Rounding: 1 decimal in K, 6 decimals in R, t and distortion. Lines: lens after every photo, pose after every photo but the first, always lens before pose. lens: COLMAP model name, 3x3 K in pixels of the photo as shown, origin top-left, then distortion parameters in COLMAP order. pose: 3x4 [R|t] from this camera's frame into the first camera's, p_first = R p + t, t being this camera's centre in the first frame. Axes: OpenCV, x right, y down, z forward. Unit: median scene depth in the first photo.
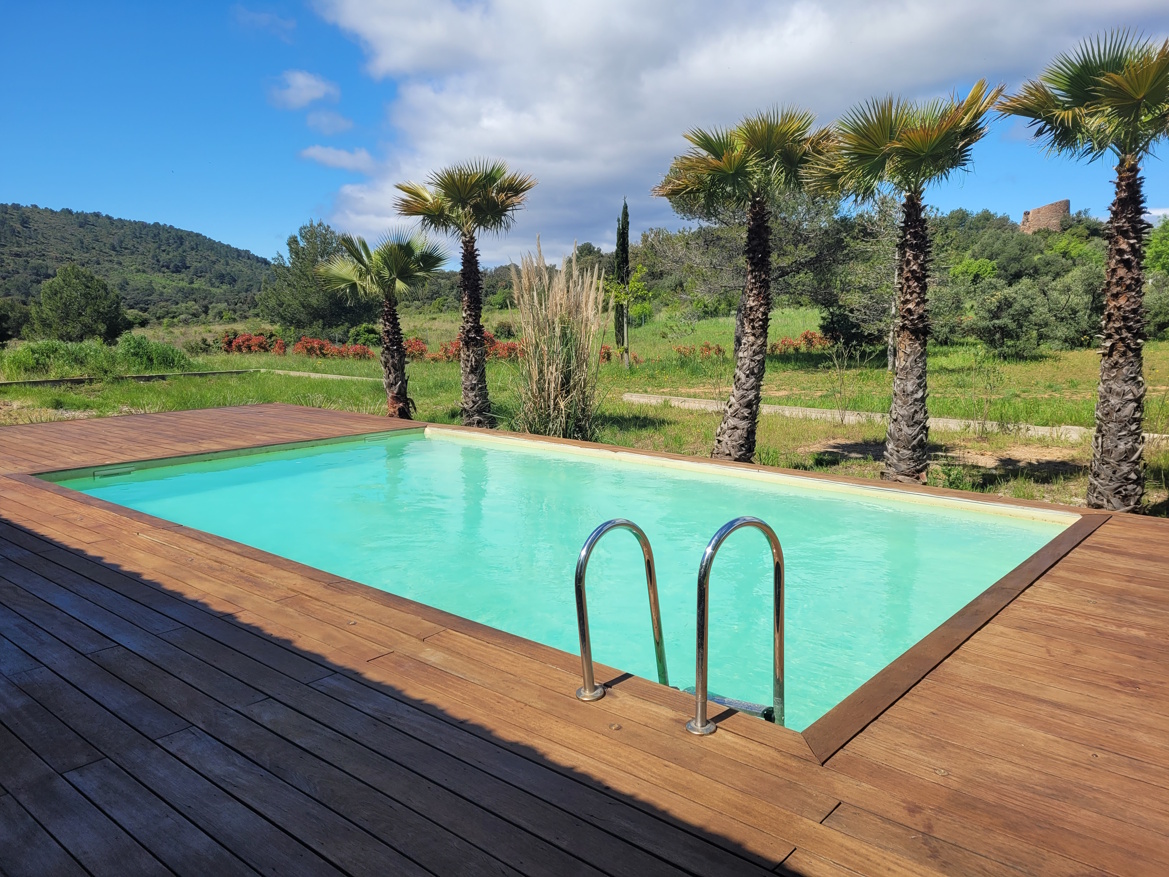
lens RADIAL K [[875.4, 0, 584.8], [0, 875.4, 433.6], [0, 0, 1]] dist [0.035568, -0.017606]
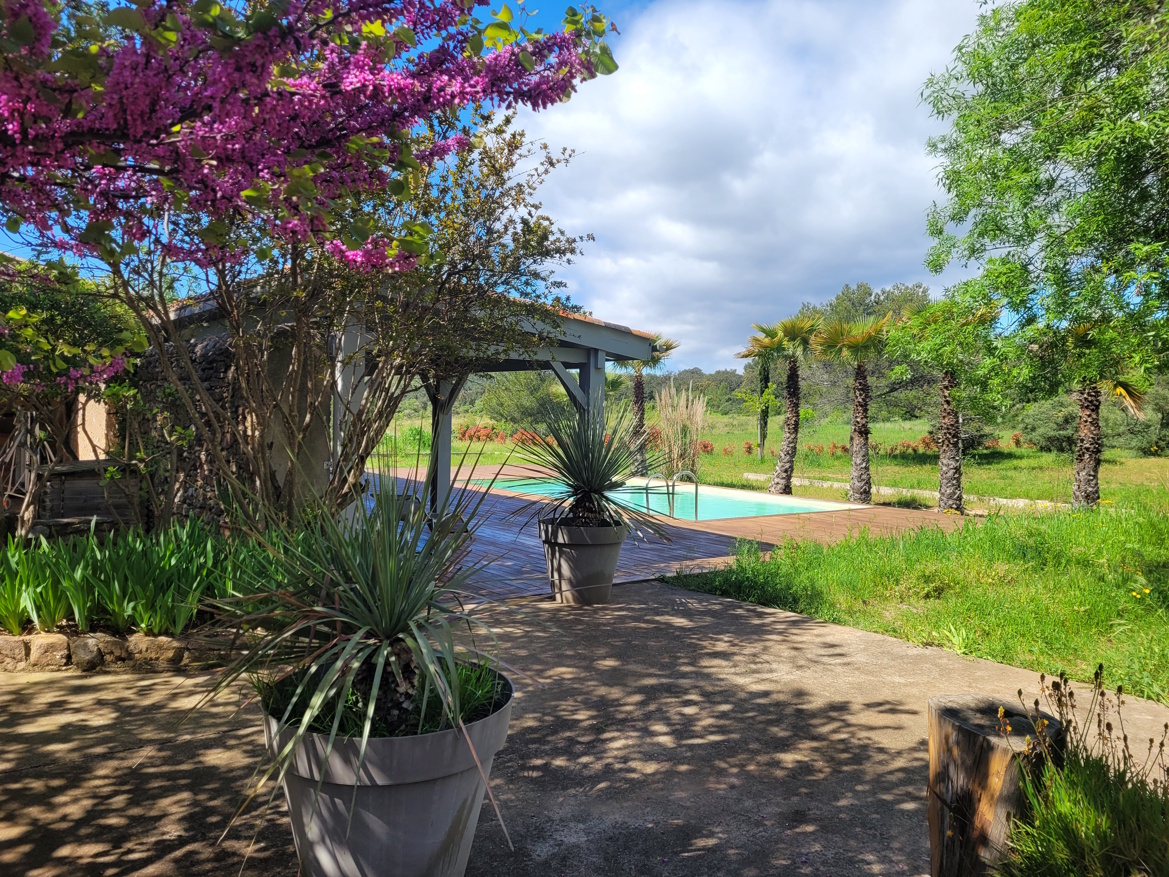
lens RADIAL K [[875.4, 0, 580.1], [0, 875.4, 436.5], [0, 0, 1]] dist [0.035568, -0.017606]
pose [[0.976310, 0.028040, -0.214550, 0.126200], [-0.051434, 0.993221, -0.104244, 0.084985], [0.210173, 0.112809, 0.971134, -0.679177]]
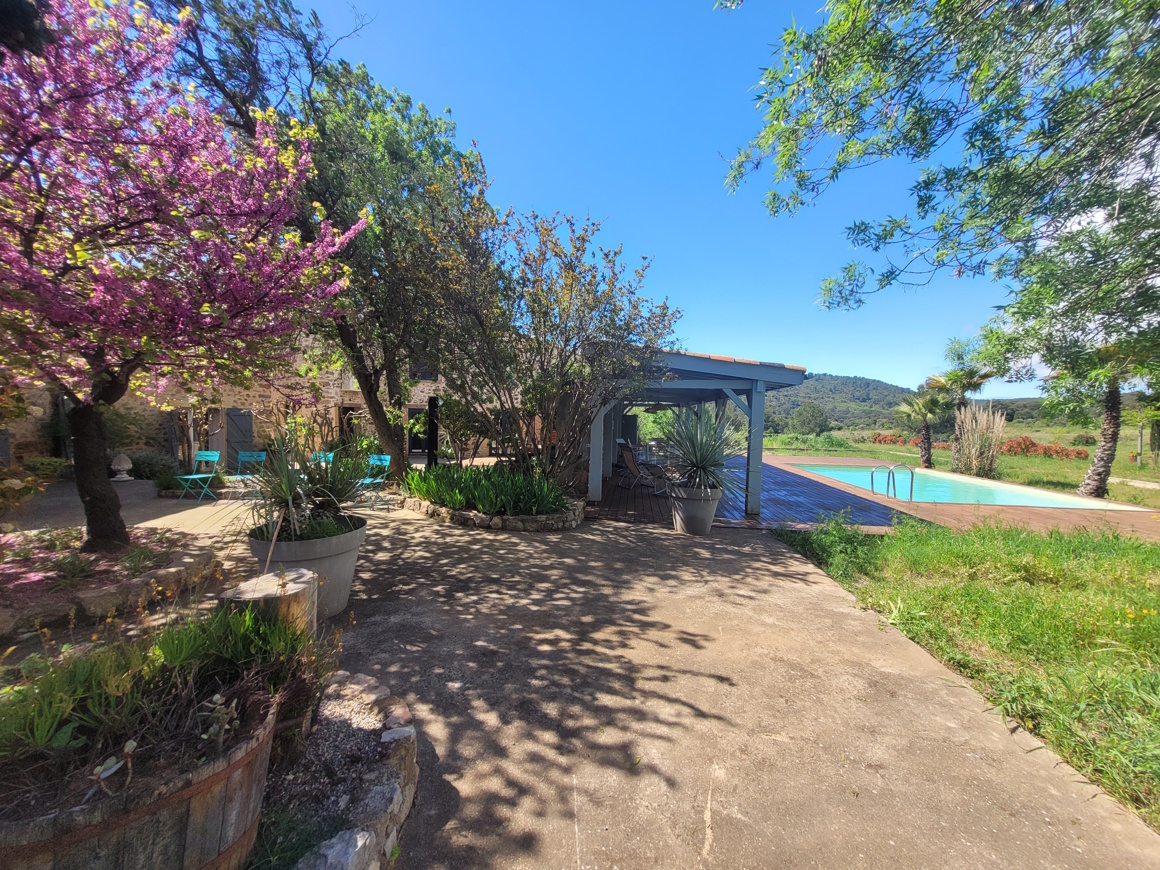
lens RADIAL K [[455.6, 0, 586.5], [0, 455.6, 436.6], [0, 0, 1]] dist [0.003404, -0.000253]
pose [[0.563069, 0.044558, -0.825208, 0.315588], [-0.131347, 0.990678, -0.036130, 0.062885], [0.815905, 0.128733, 0.563672, -0.508472]]
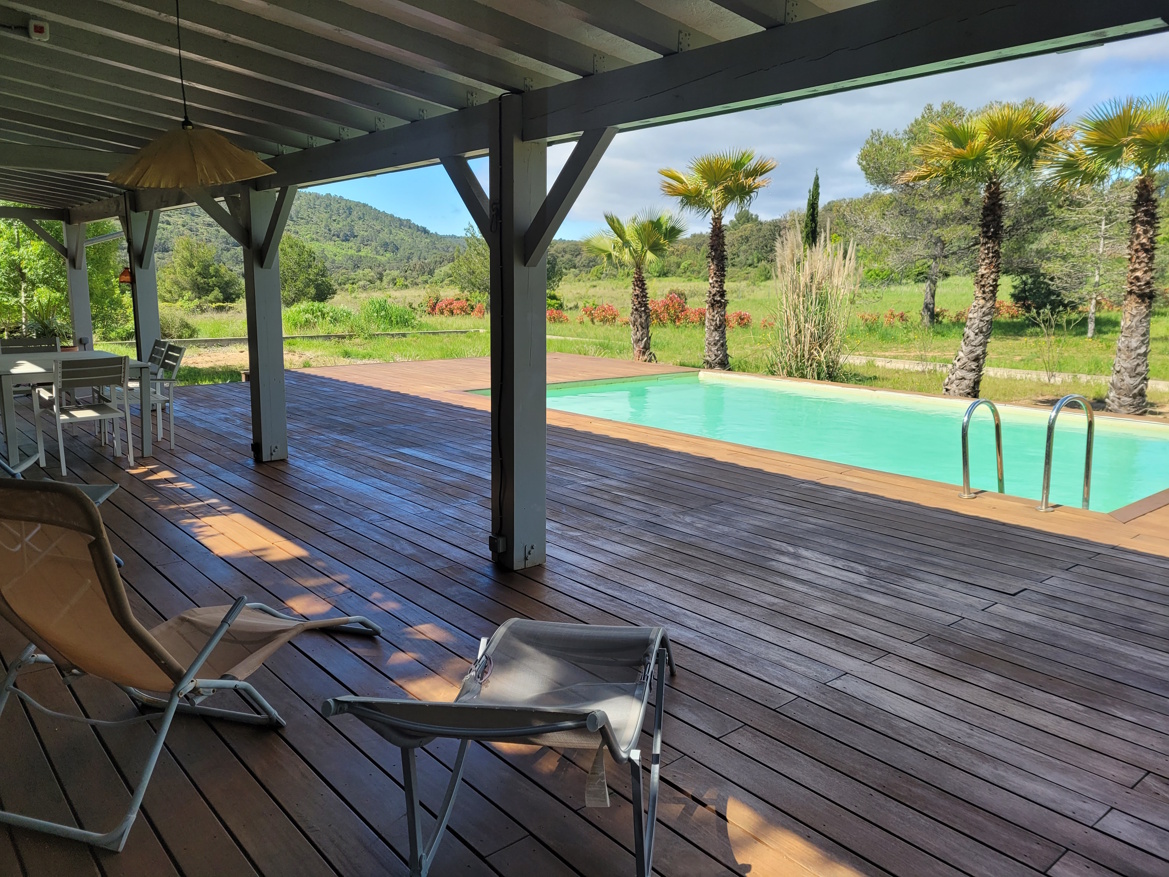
lens RADIAL K [[875.4, 0, 582.8], [0, 875.4, 435.5], [0, 0, 1]] dist [0.035568, -0.017606]
pose [[0.986070, 0.034635, -0.162686, -0.107191], [-0.028500, 0.998797, 0.039895, 0.029399], [0.163872, -0.034703, 0.985871, -0.194751]]
